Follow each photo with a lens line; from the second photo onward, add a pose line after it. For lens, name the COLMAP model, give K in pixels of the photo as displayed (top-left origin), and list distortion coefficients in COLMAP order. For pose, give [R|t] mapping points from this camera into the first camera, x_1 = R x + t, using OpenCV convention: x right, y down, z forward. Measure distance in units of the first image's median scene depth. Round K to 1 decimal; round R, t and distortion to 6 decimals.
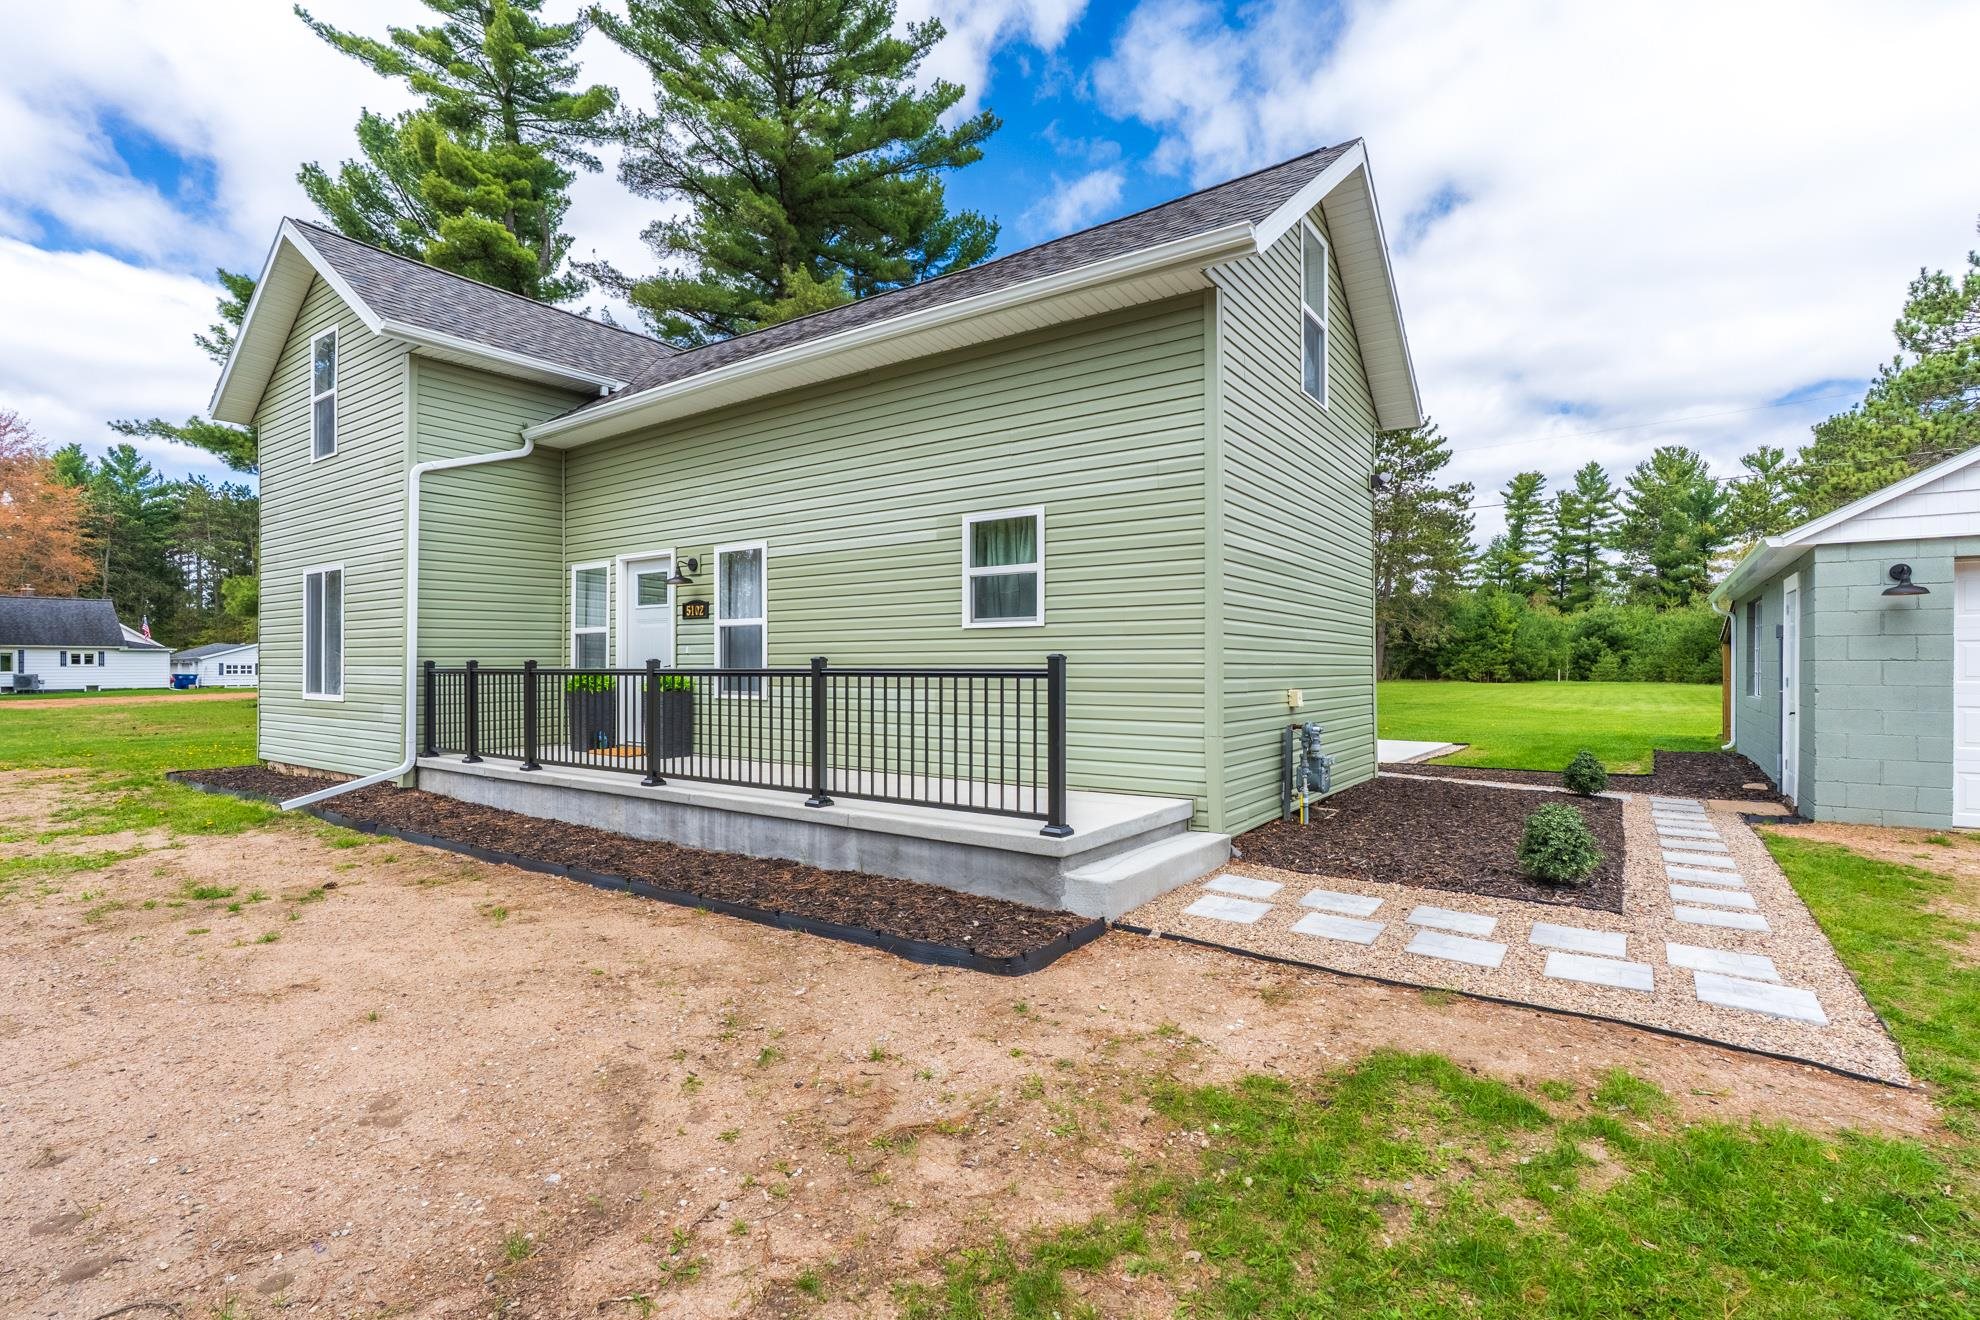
lens RADIAL K [[912.7, 0, 967.2], [0, 912.7, 662.5], [0, 0, 1]] dist [-0.001123, 0.000197]
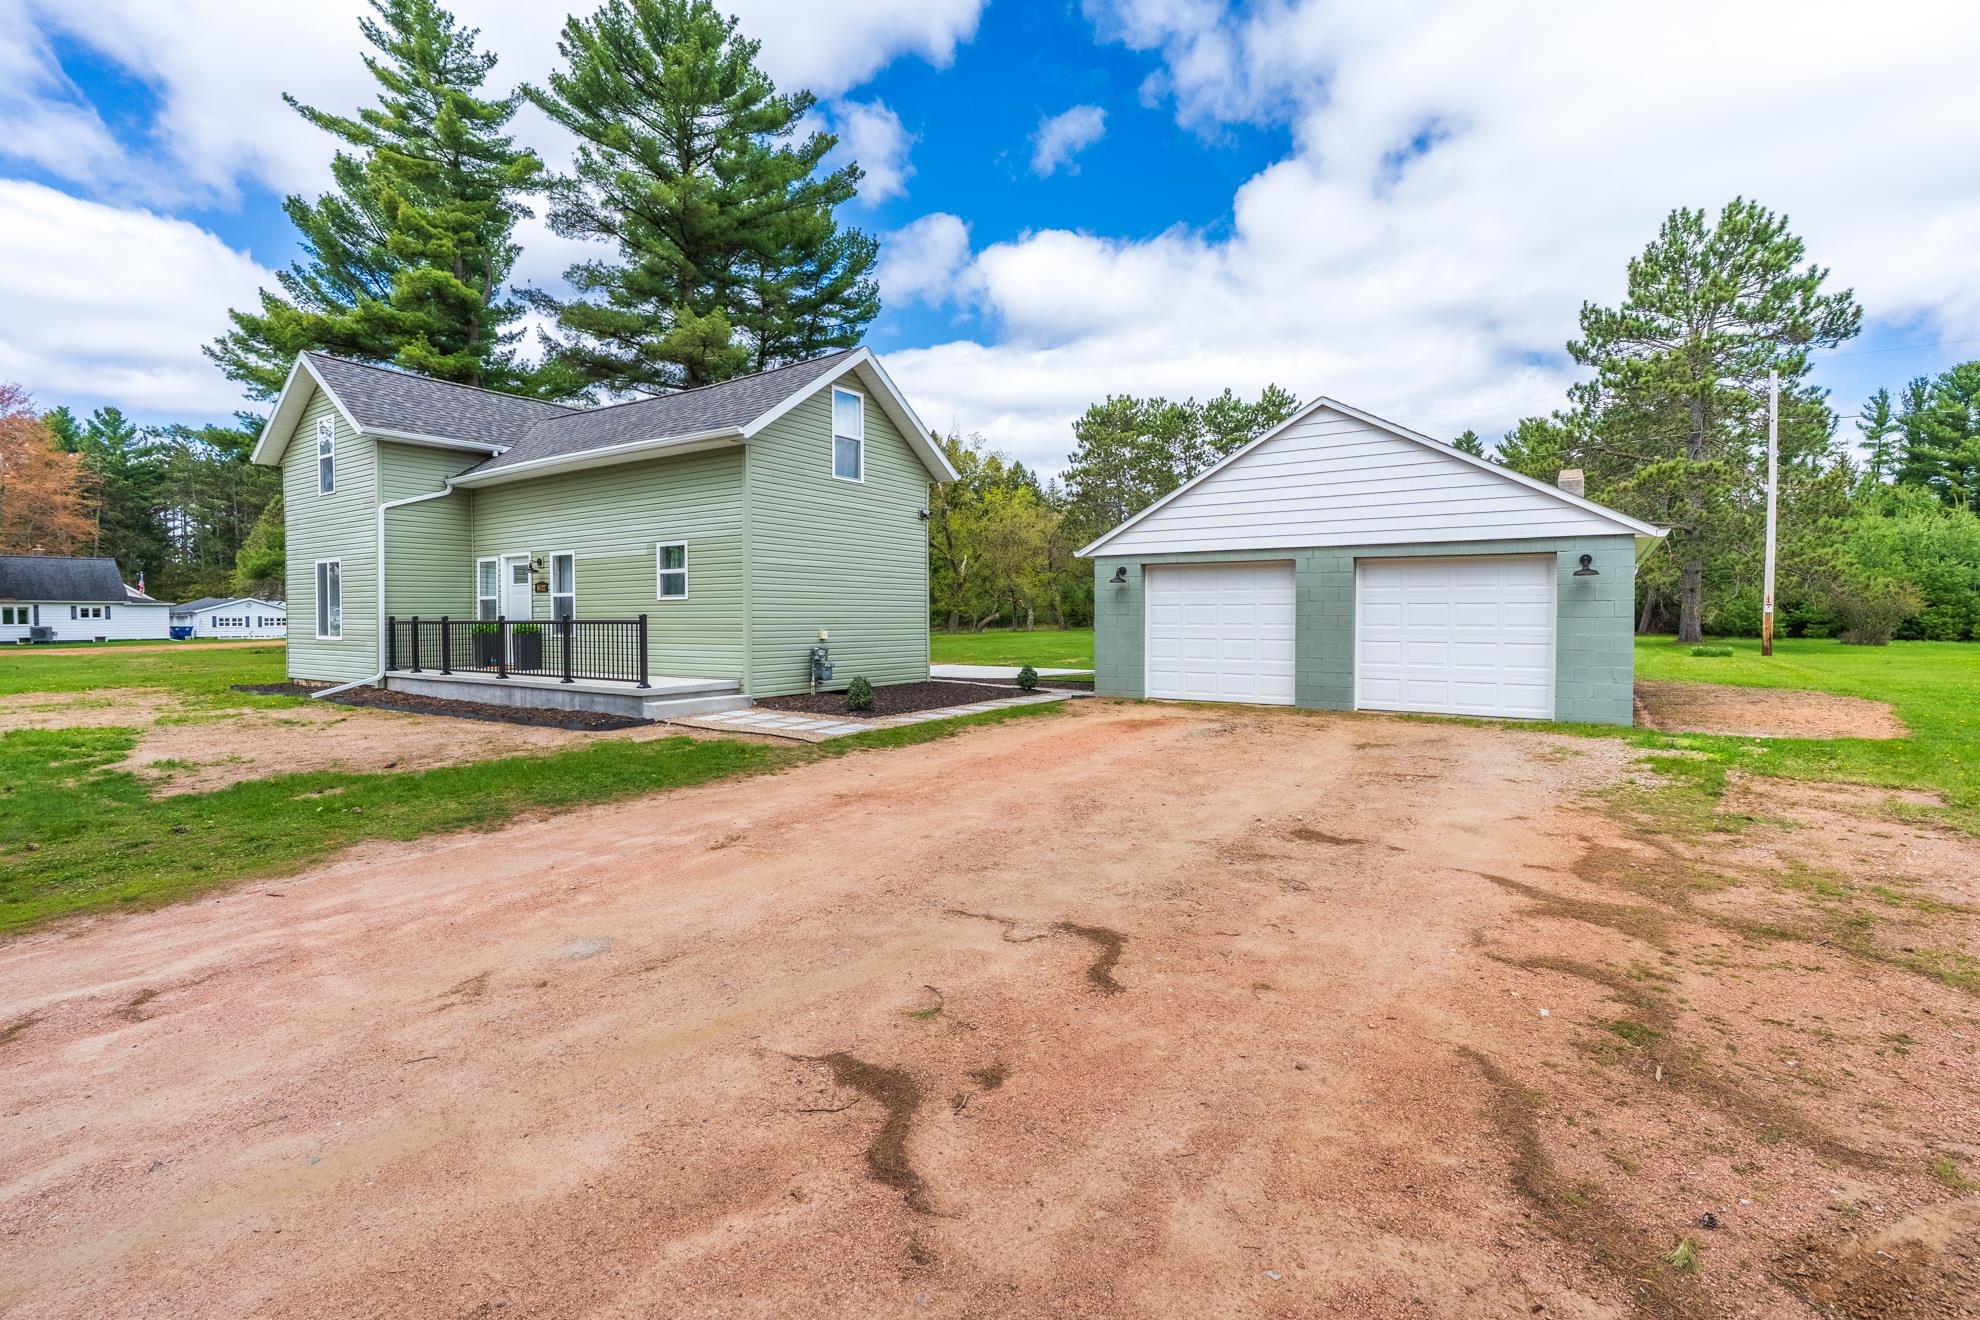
lens RADIAL K [[900.4, 0, 946.0], [0, 900.4, 638.0], [0, 0, 1]] dist [-0.000653, 0.000326]
pose [[0.999983, -0.001757, 0.005603, 0.147414], [0.001608, 0.999646, 0.026563, -0.001344], [-0.005648, -0.026554, 0.999631, -0.233004]]
